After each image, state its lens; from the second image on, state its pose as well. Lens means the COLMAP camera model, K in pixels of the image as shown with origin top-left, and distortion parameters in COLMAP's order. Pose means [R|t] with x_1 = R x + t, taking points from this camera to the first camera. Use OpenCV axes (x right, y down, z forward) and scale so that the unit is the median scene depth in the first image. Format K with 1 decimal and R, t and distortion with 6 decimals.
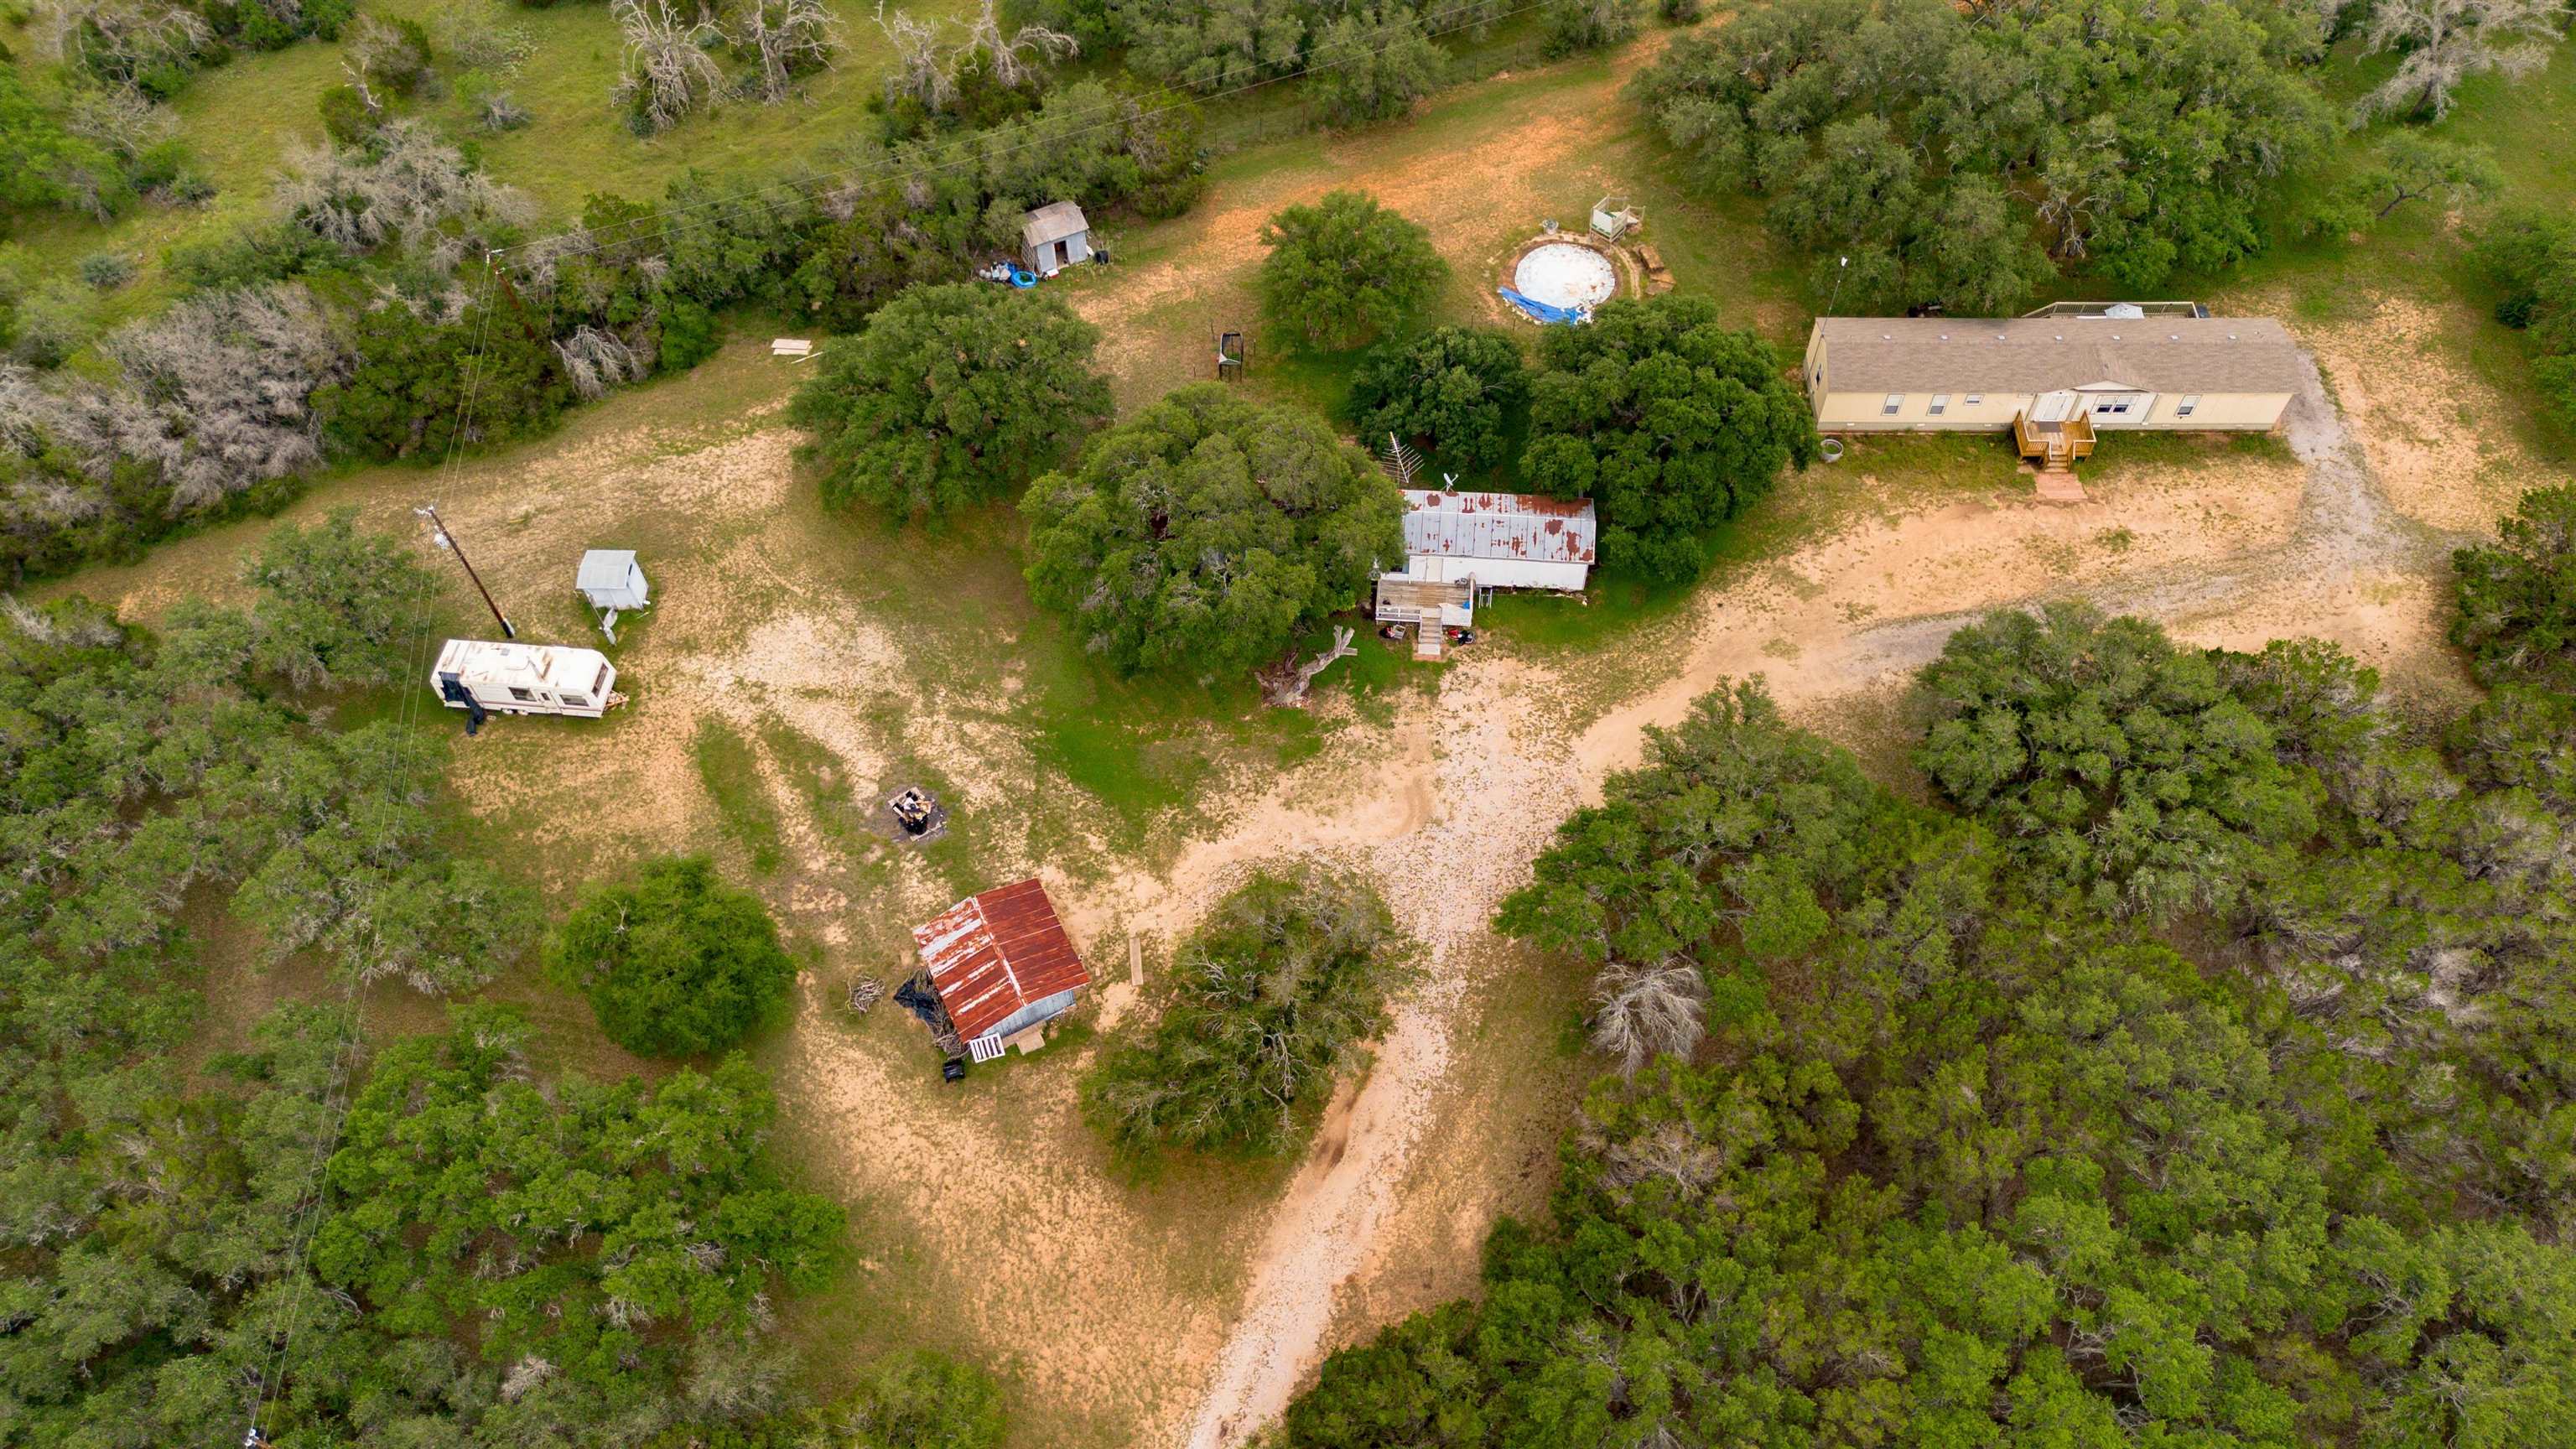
lens RADIAL K [[1825.8, 0, 1293.3], [0, 1825.8, 732.5], [0, 0, 1]] dist [0.063556, -0.062252]
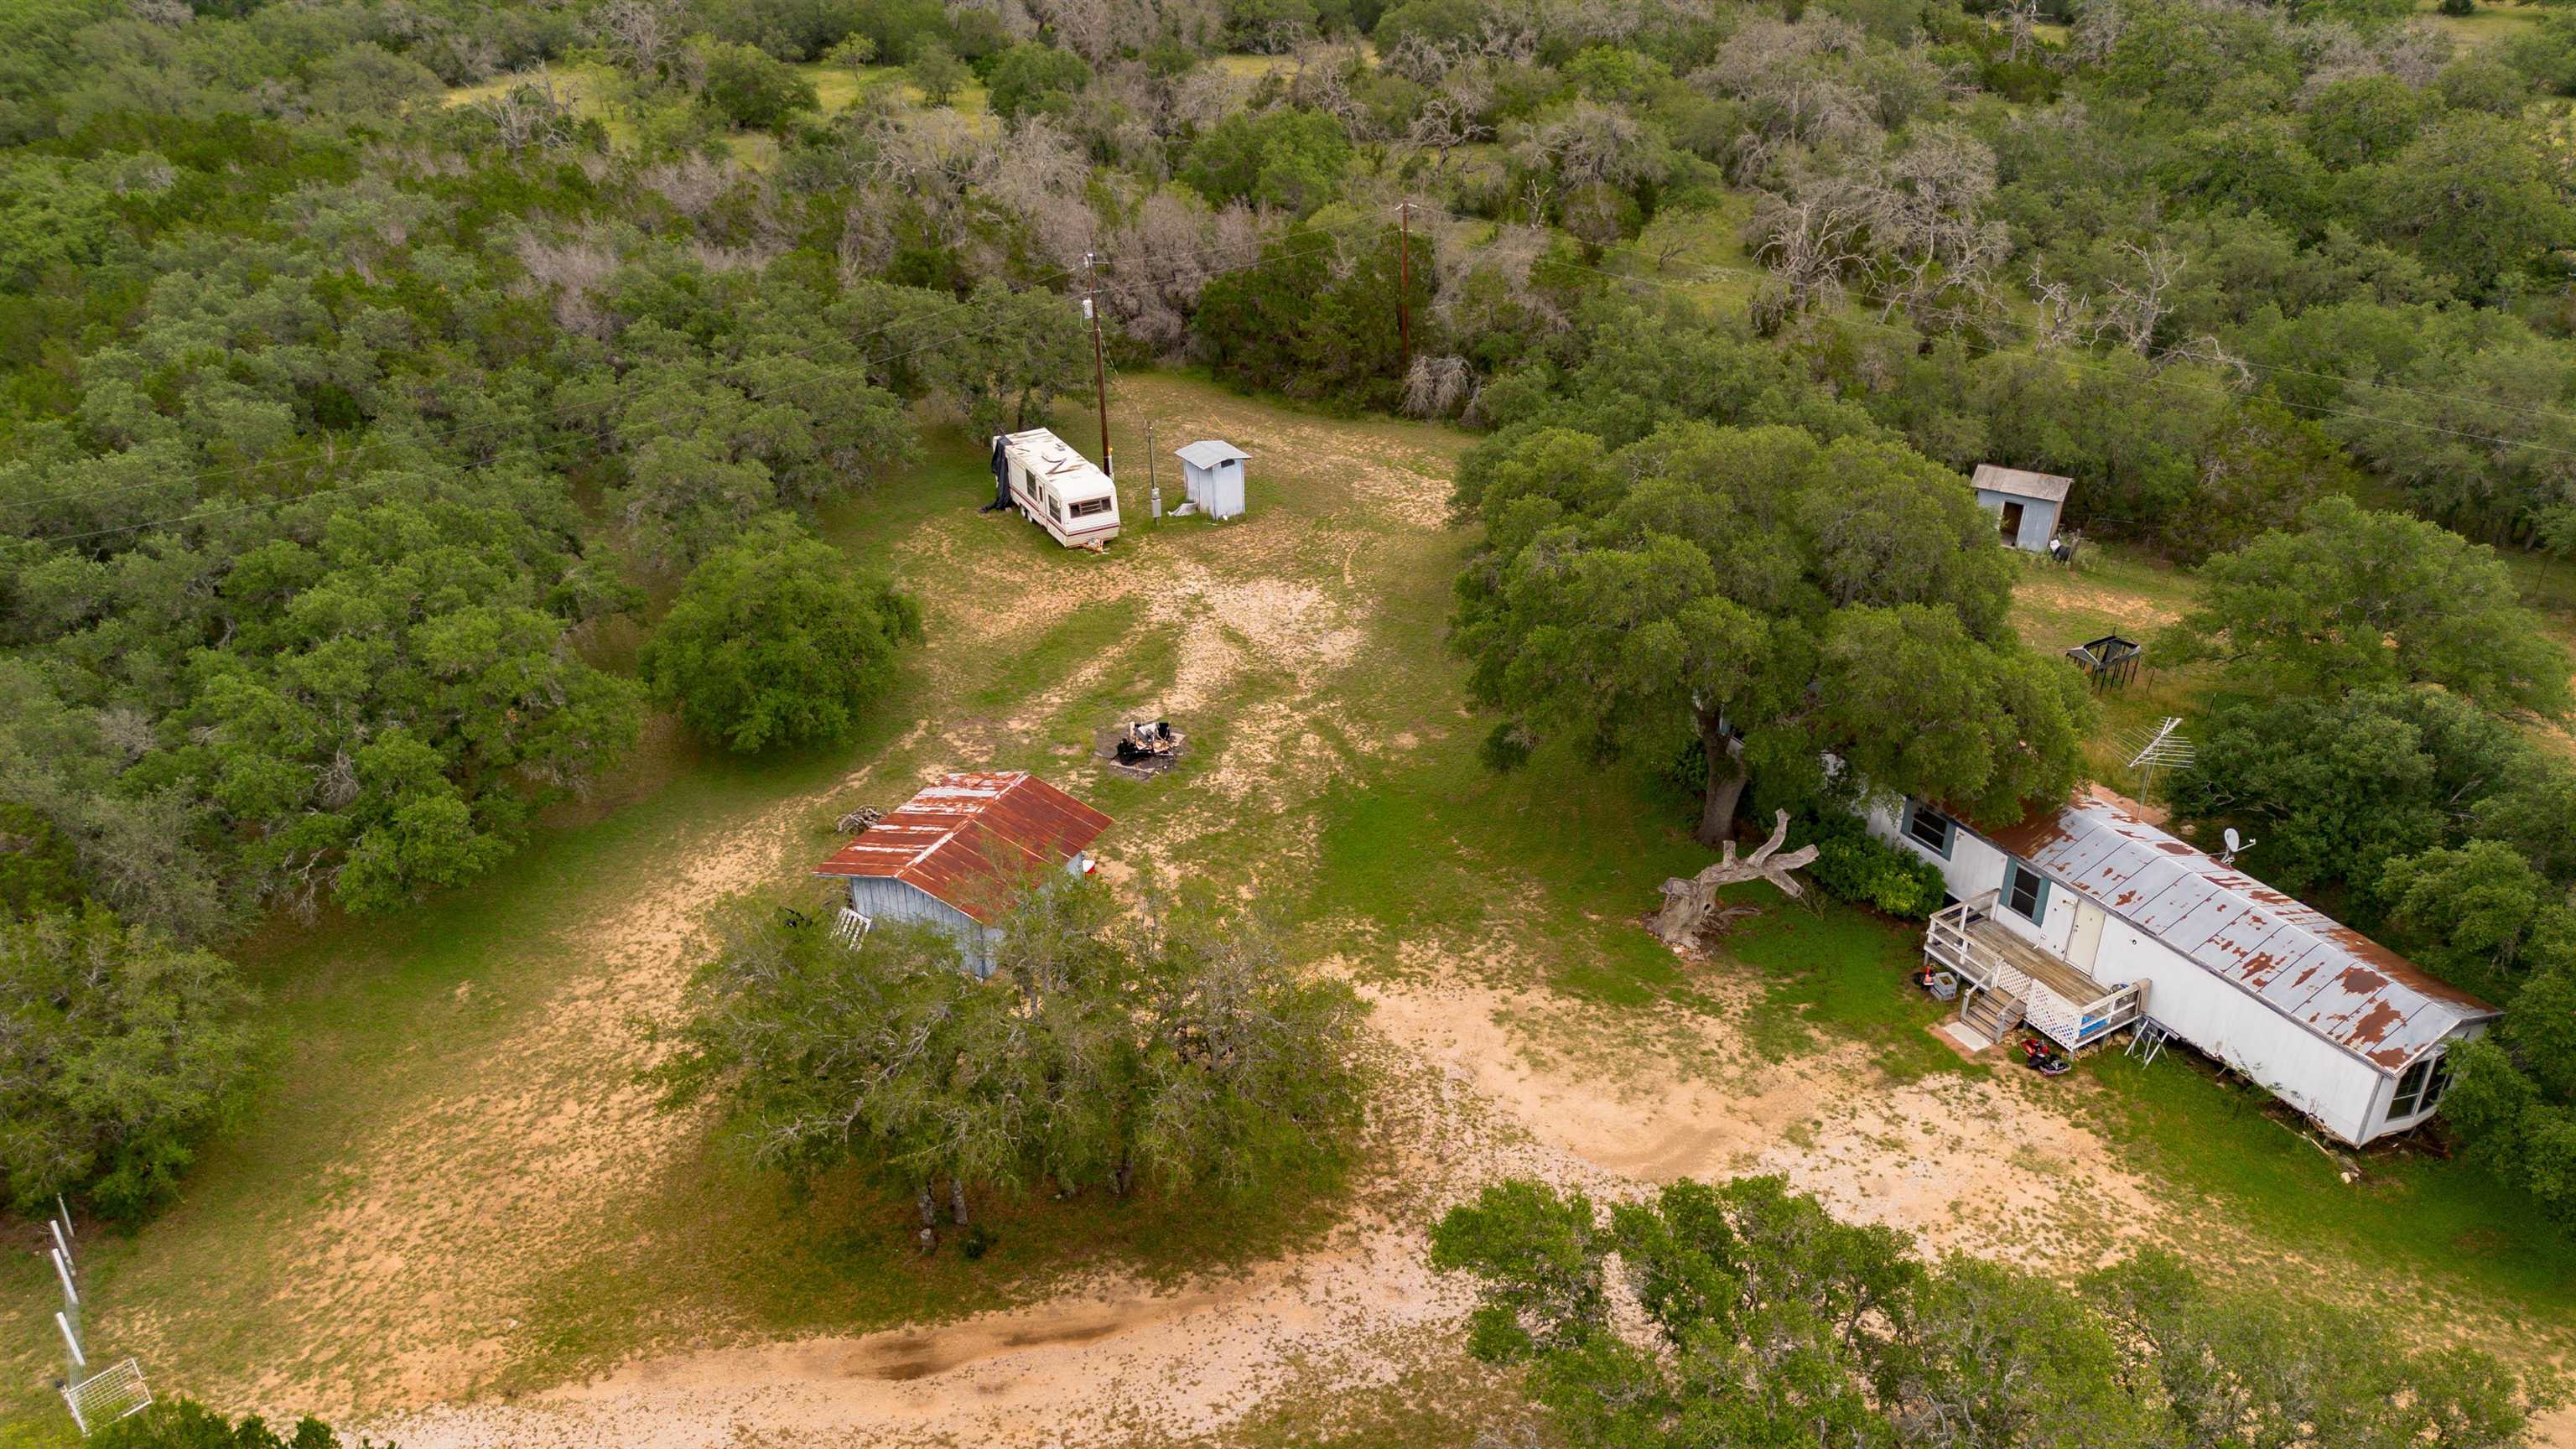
lens RADIAL K [[1825.8, 0, 1278.4], [0, 1825.8, 717.4], [0, 0, 1]] dist [0.063556, -0.062252]
pose [[0.559565, 0.401562, -0.725007, 0.303600], [-0.685940, 0.715364, -0.133191, 0.089631], [0.465159, 0.571840, 0.675741, 0.525048]]
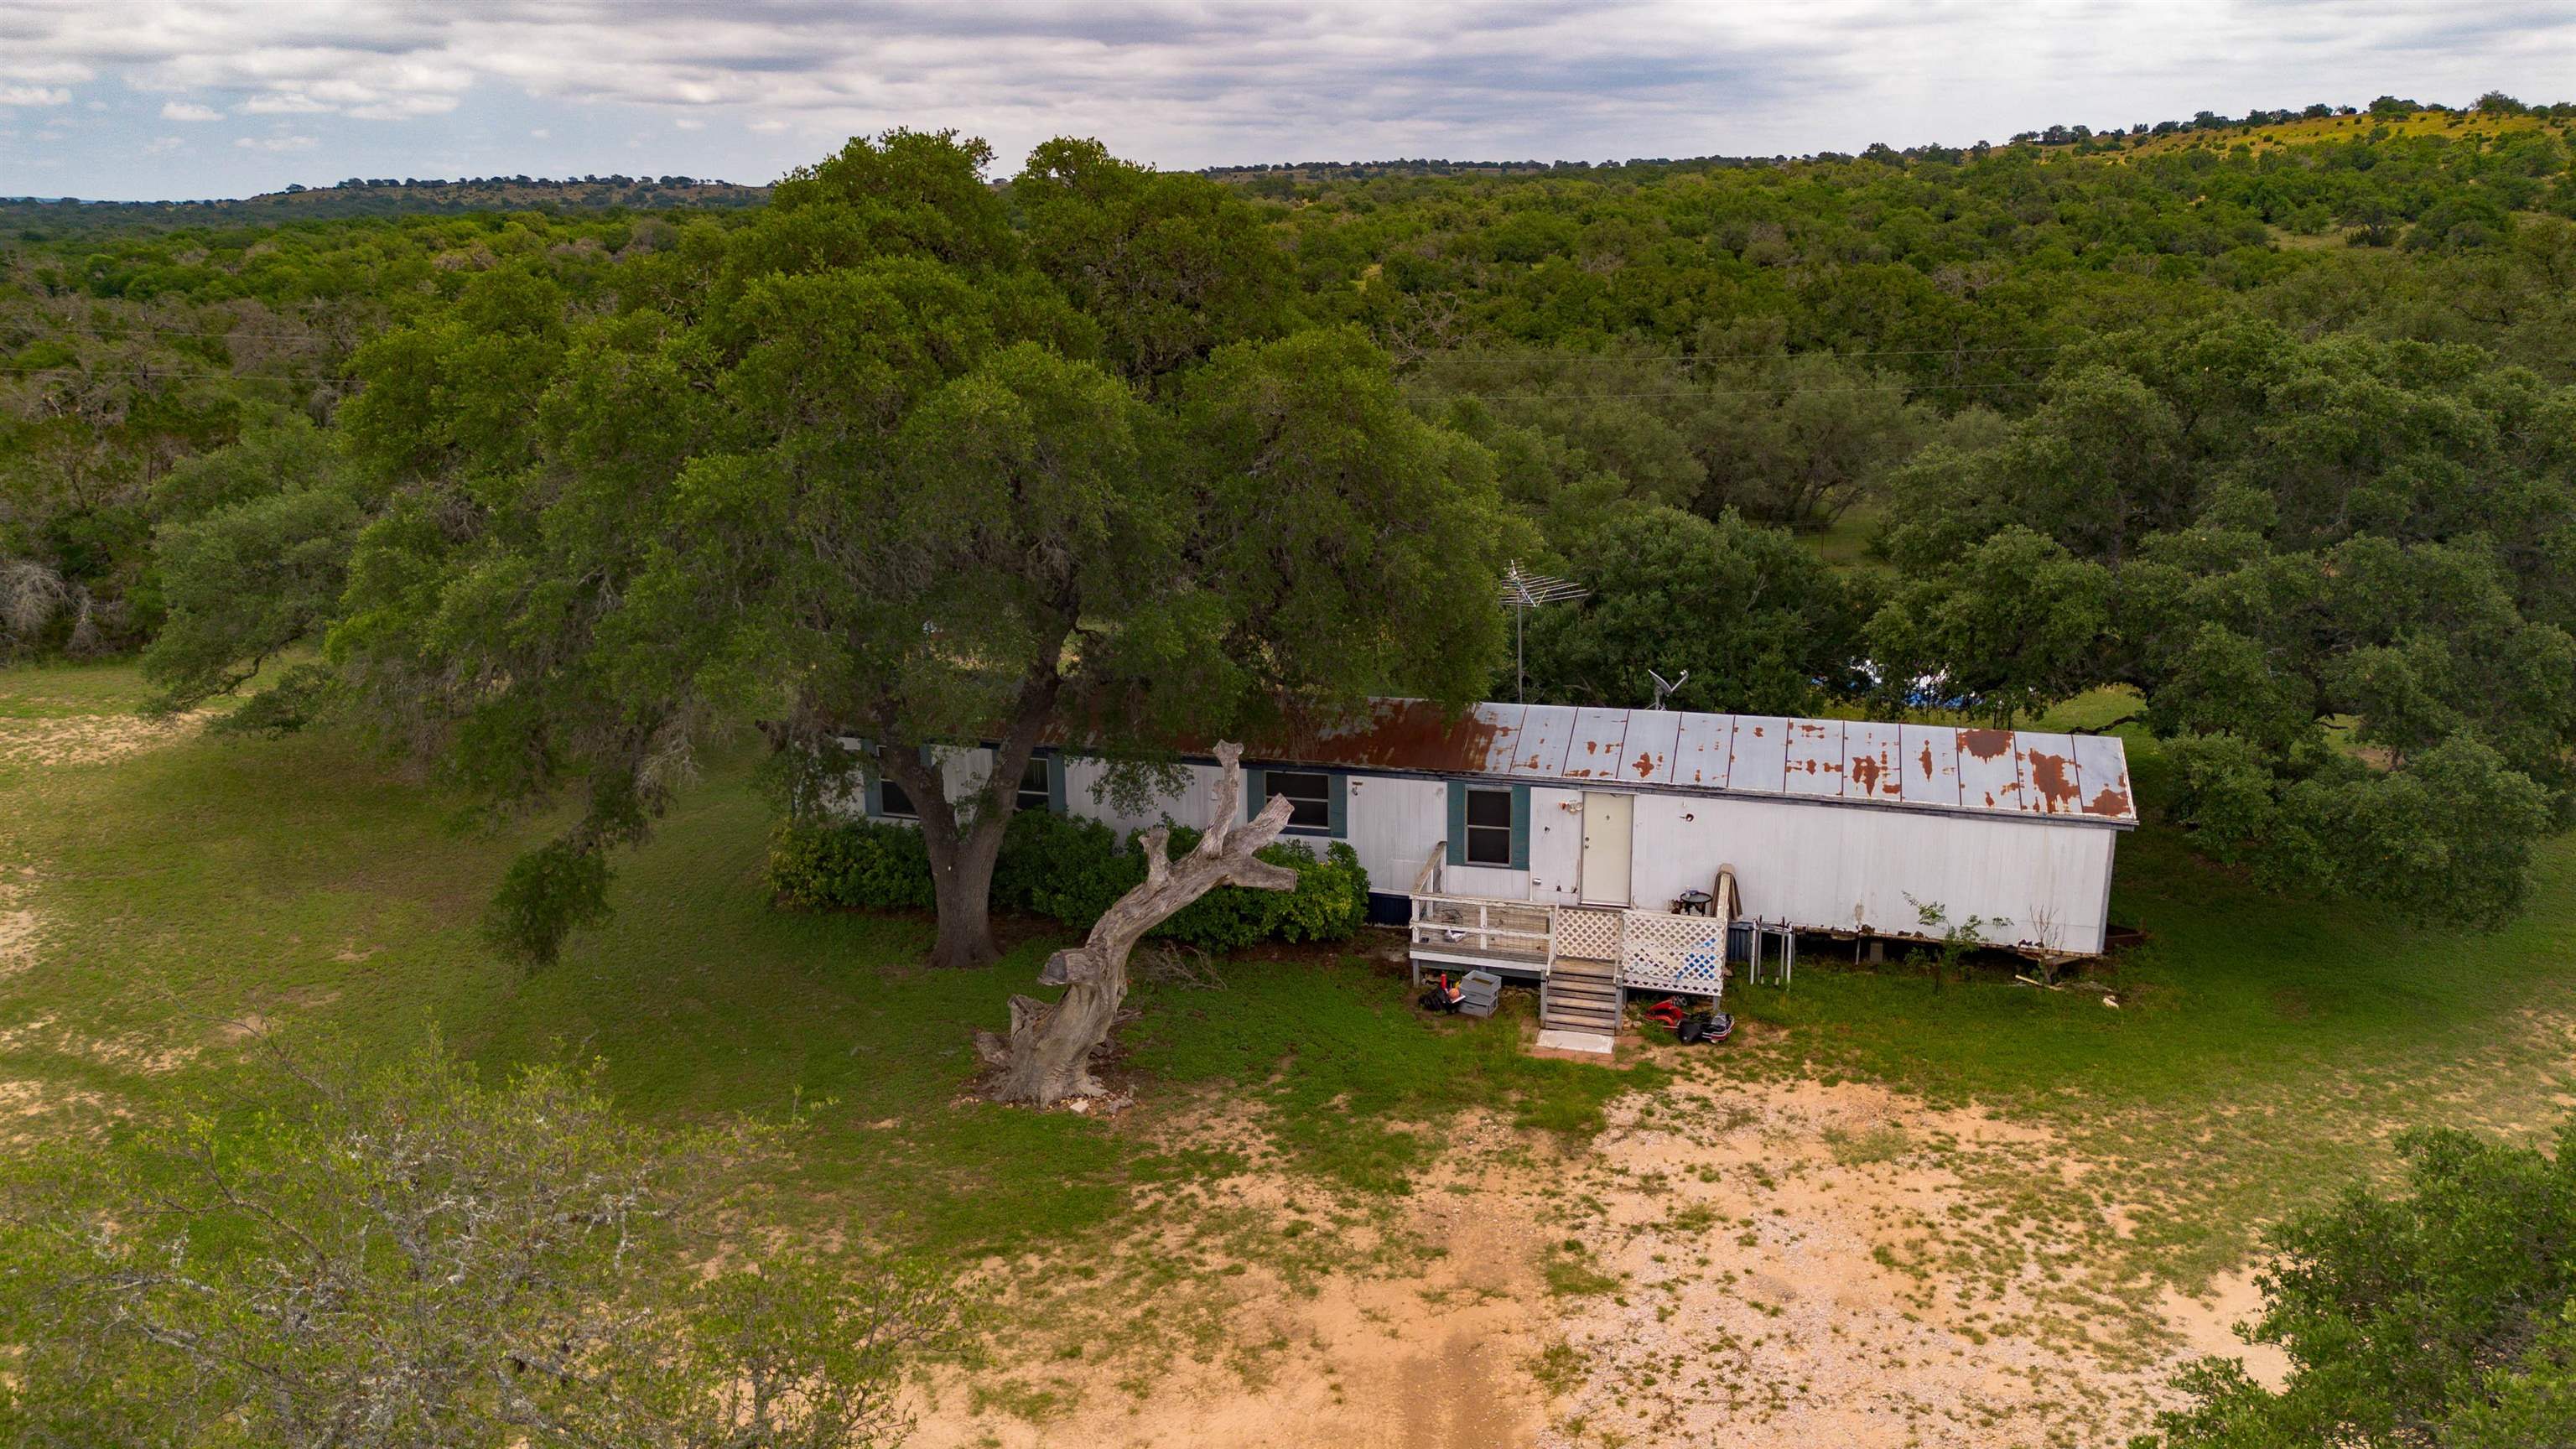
lens RADIAL K [[1825.8, 0, 1283.0], [0, 1825.8, 721.8], [0, 0, 1]] dist [0.063556, -0.062252]
pose [[0.981939, 0.051008, -0.182192, 0.080156], [-0.156578, 0.759637, -0.631217, 0.110524], [0.106202, 0.648344, 0.753904, 0.745452]]
